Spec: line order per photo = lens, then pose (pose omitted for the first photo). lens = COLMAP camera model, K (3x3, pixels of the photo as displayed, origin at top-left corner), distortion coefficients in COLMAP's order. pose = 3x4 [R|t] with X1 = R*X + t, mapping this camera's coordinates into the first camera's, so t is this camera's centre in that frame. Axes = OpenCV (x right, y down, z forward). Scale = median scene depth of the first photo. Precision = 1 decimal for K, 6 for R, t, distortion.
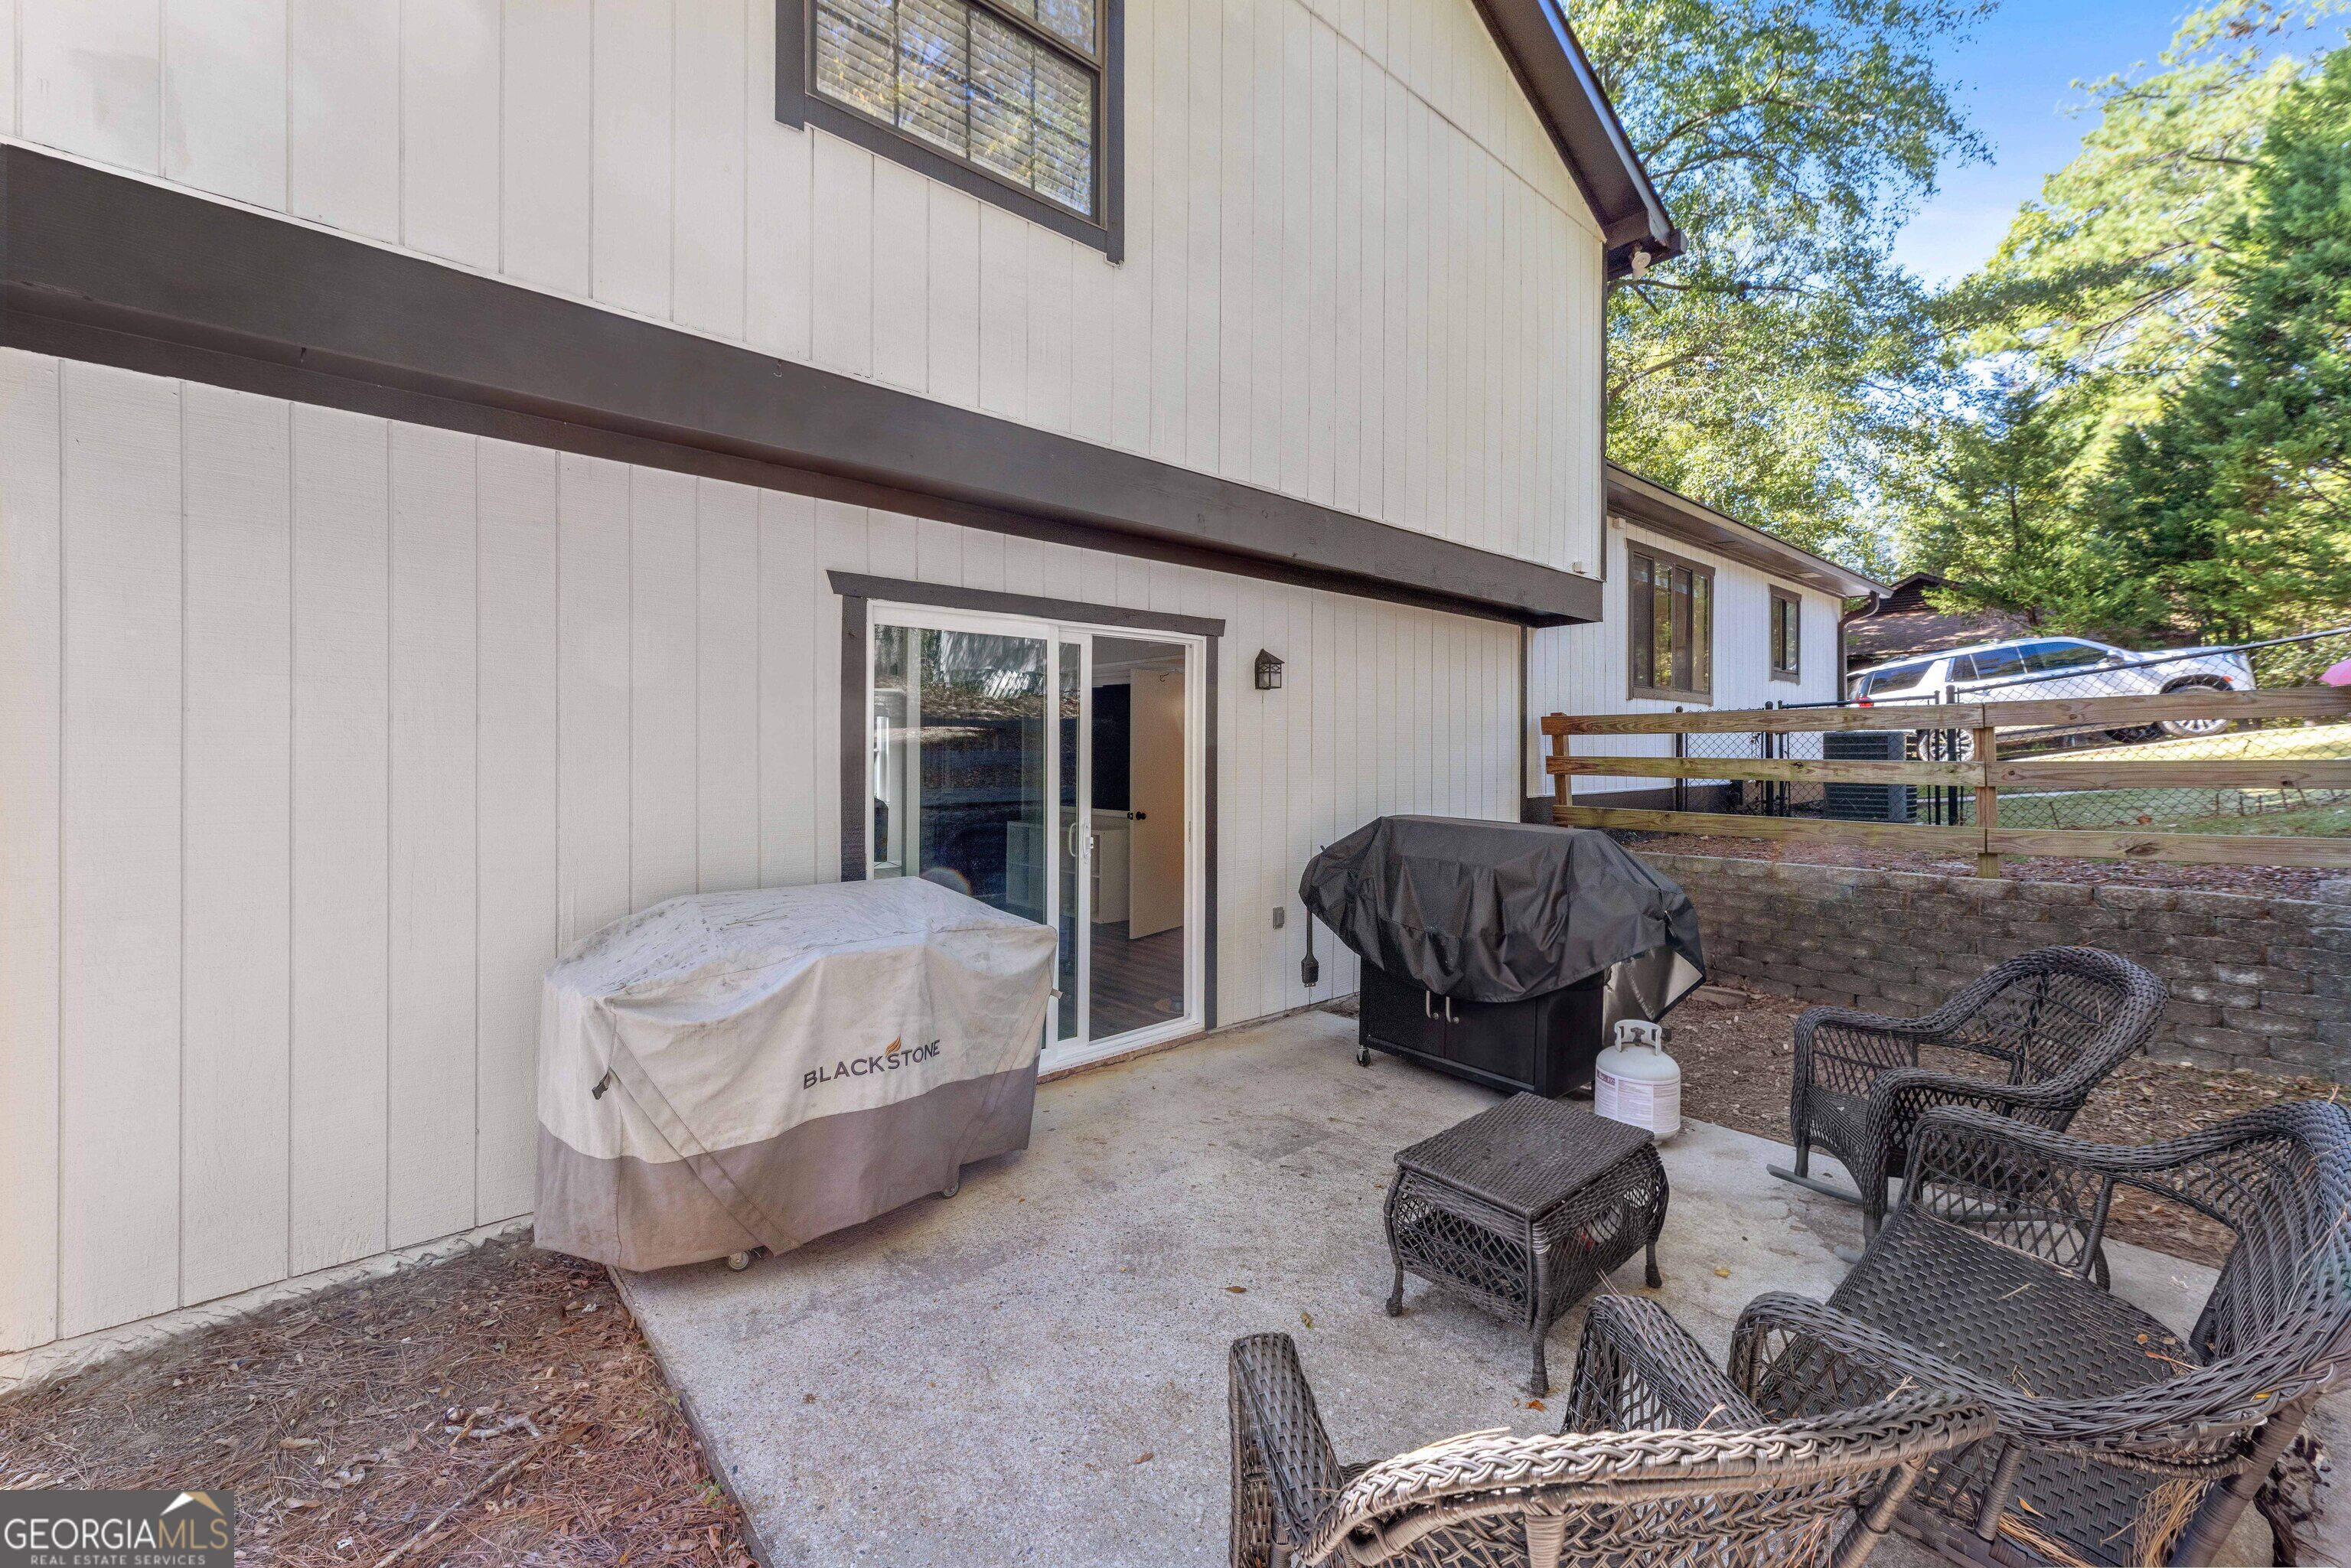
lens RADIAL K [[953.8, 0, 1180.6], [0, 953.8, 745.5], [0, 0, 1]] dist [0.007717, -0.000024]
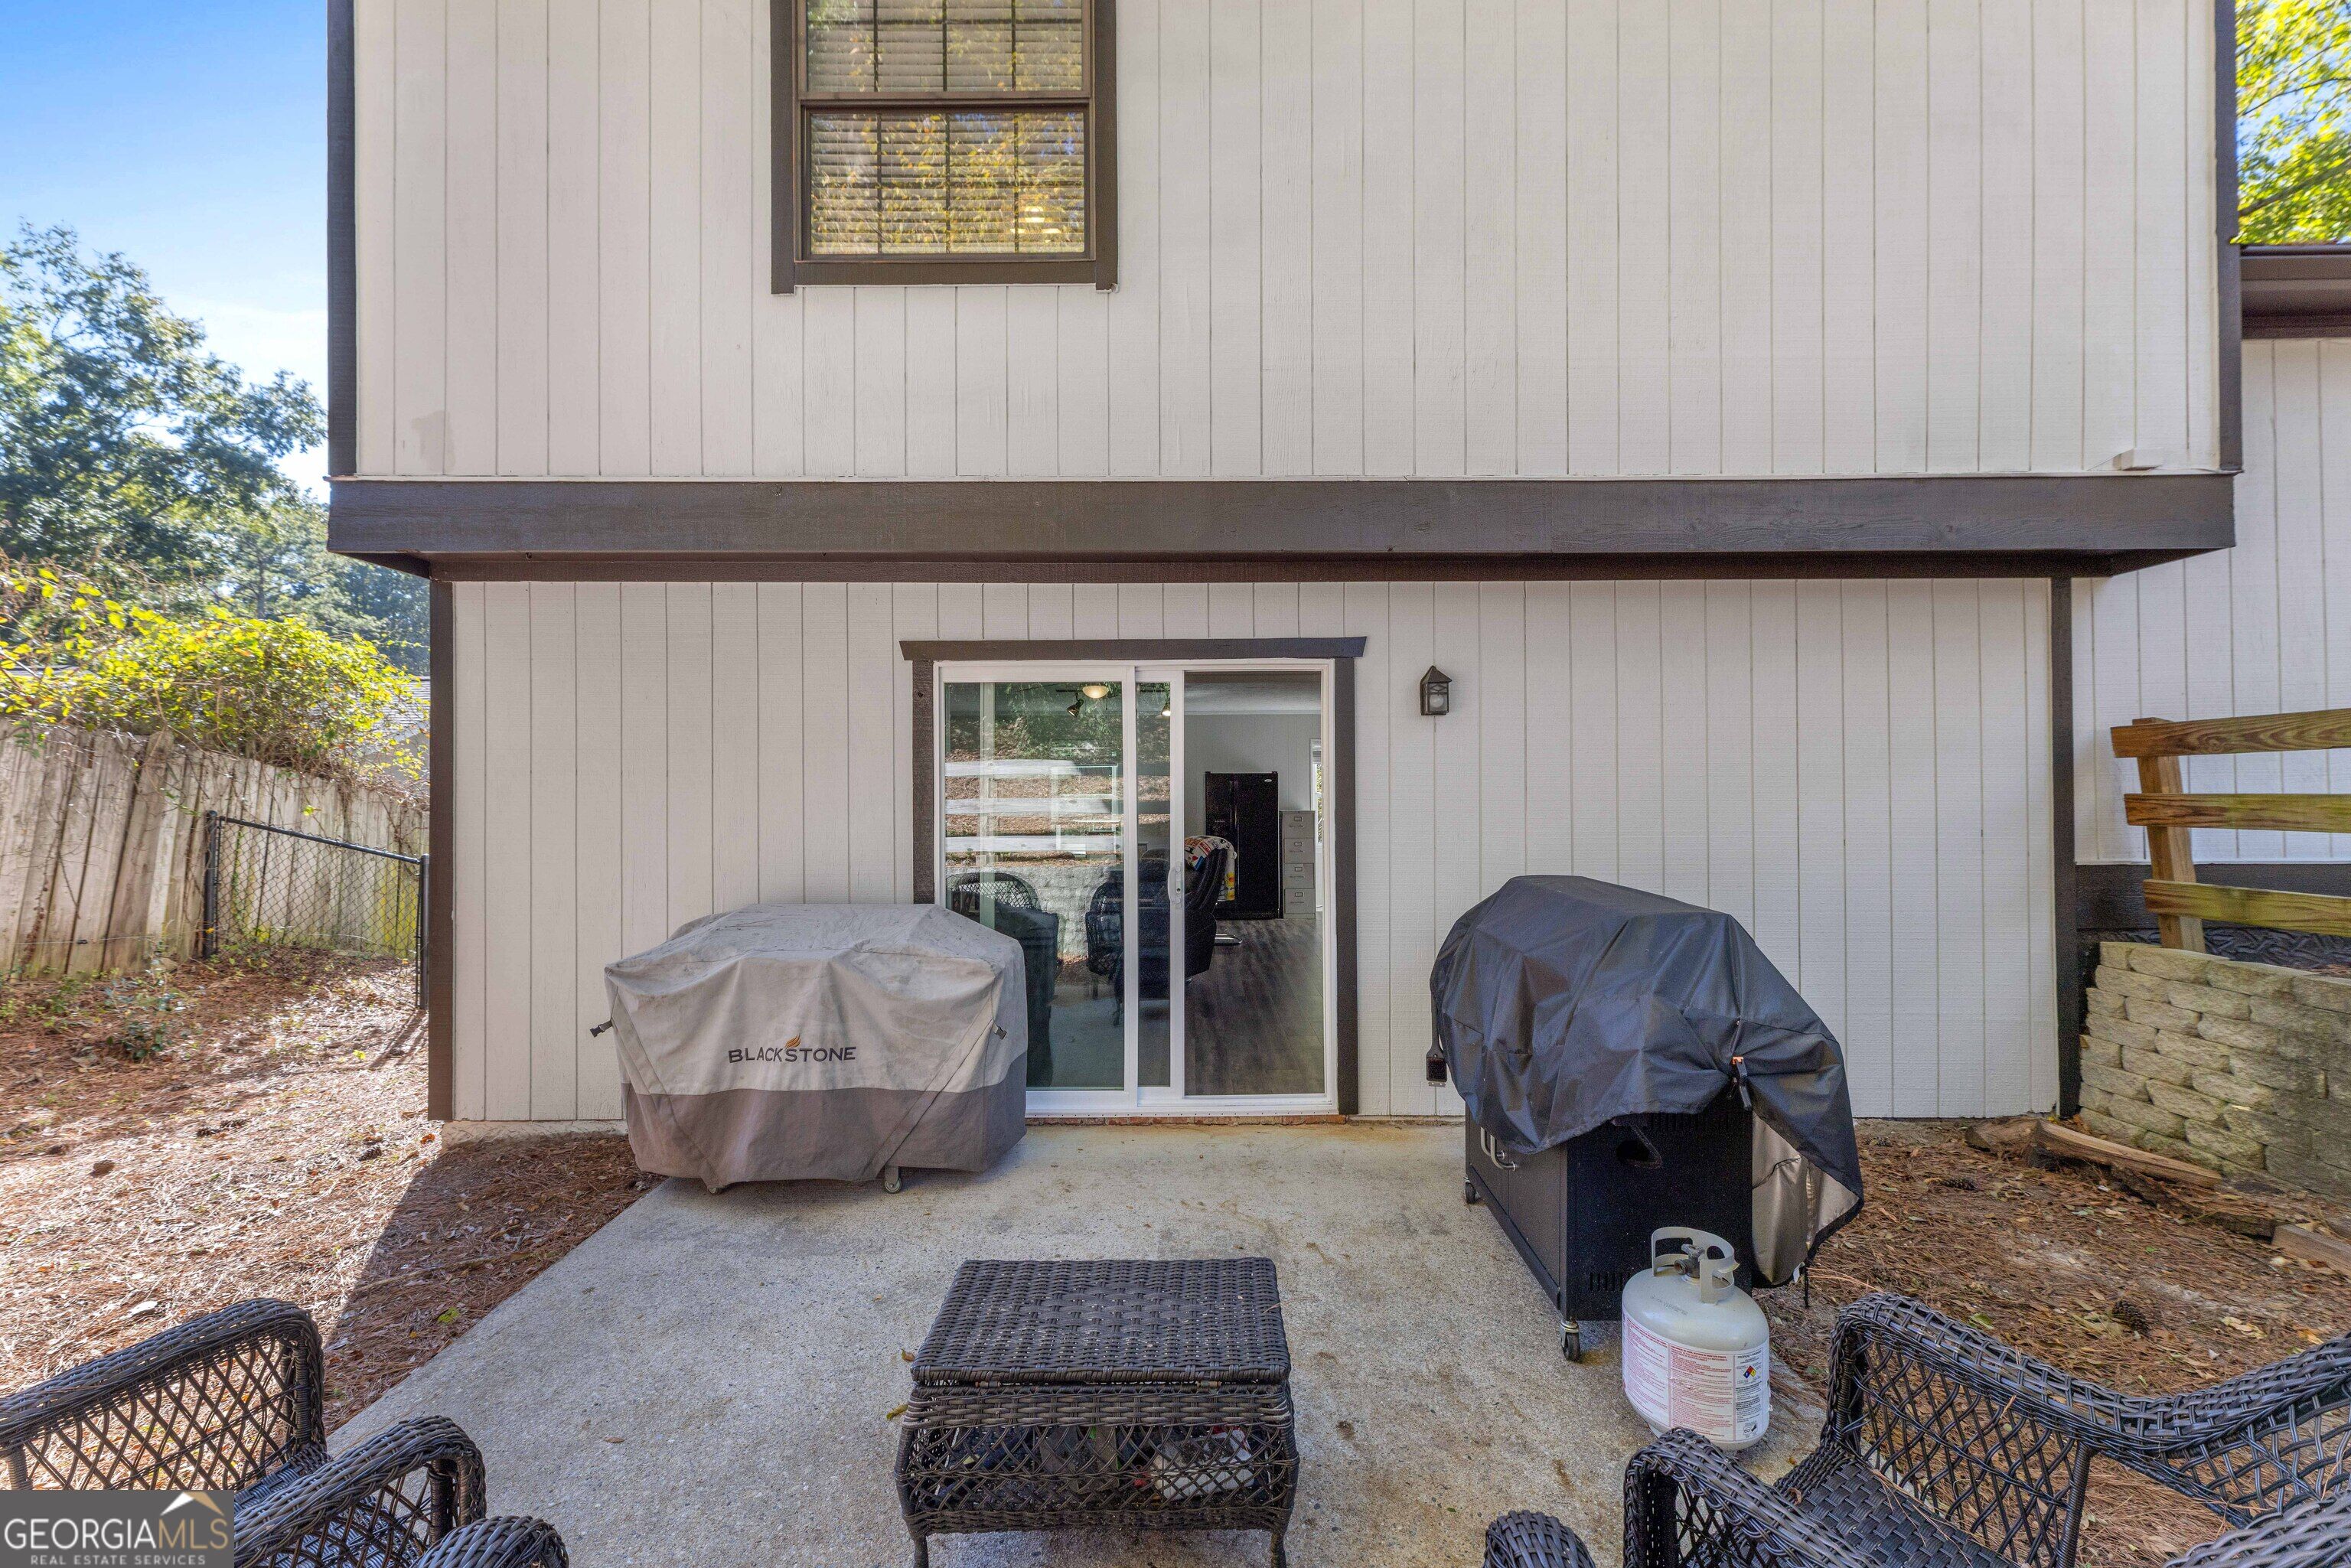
lens RADIAL K [[946.9, 0, 1175.5], [0, 946.9, 784.0], [0, 0, 1]] dist [0.008332, 0.000105]
pose [[0.742179, -0.015231, -0.670028, 0.621516], [0.010091, 0.999882, -0.011552, 0.010490], [0.670126, 0.001812, 0.742246, 0.330693]]
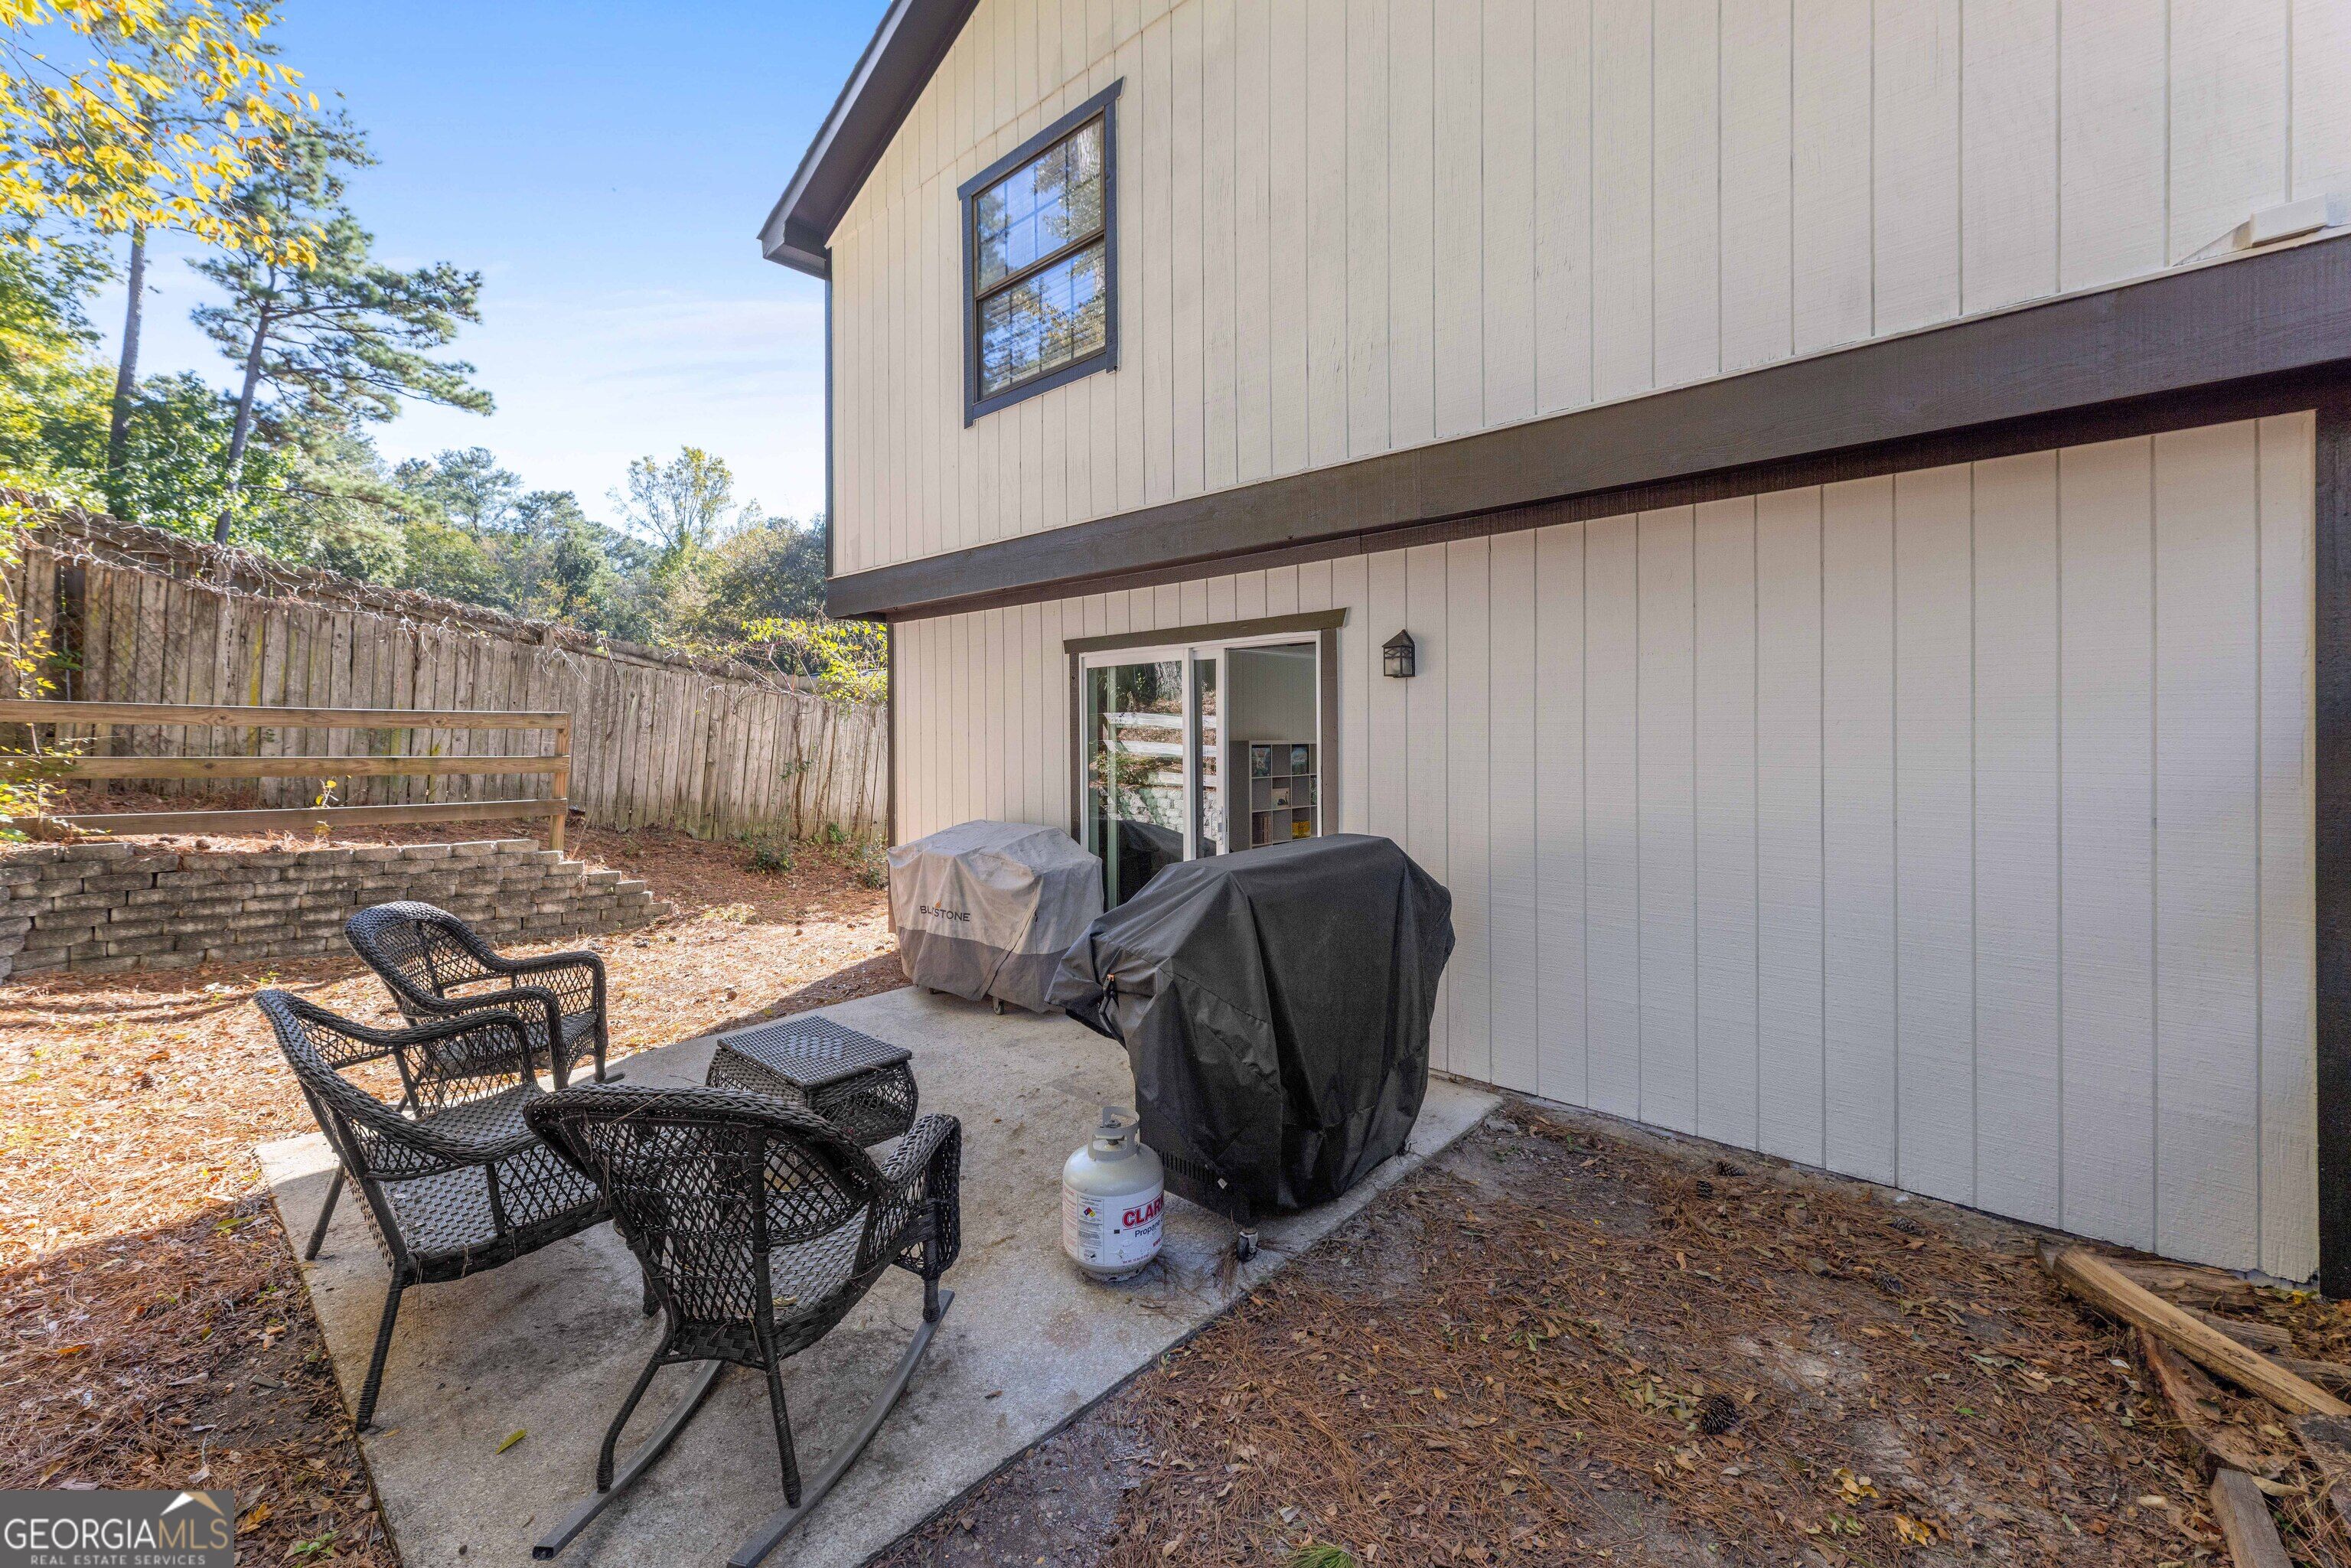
lens RADIAL K [[946.9, 0, 1180.3], [0, 946.9, 732.9], [0, 0, 1]] dist [0.007590, -0.000020]
pose [[0.106663, -0.009140, -0.994253, 1.204736], [0.009573, 0.999921, -0.008165, -0.005188], [0.994249, -0.008647, 0.106742, 0.948439]]
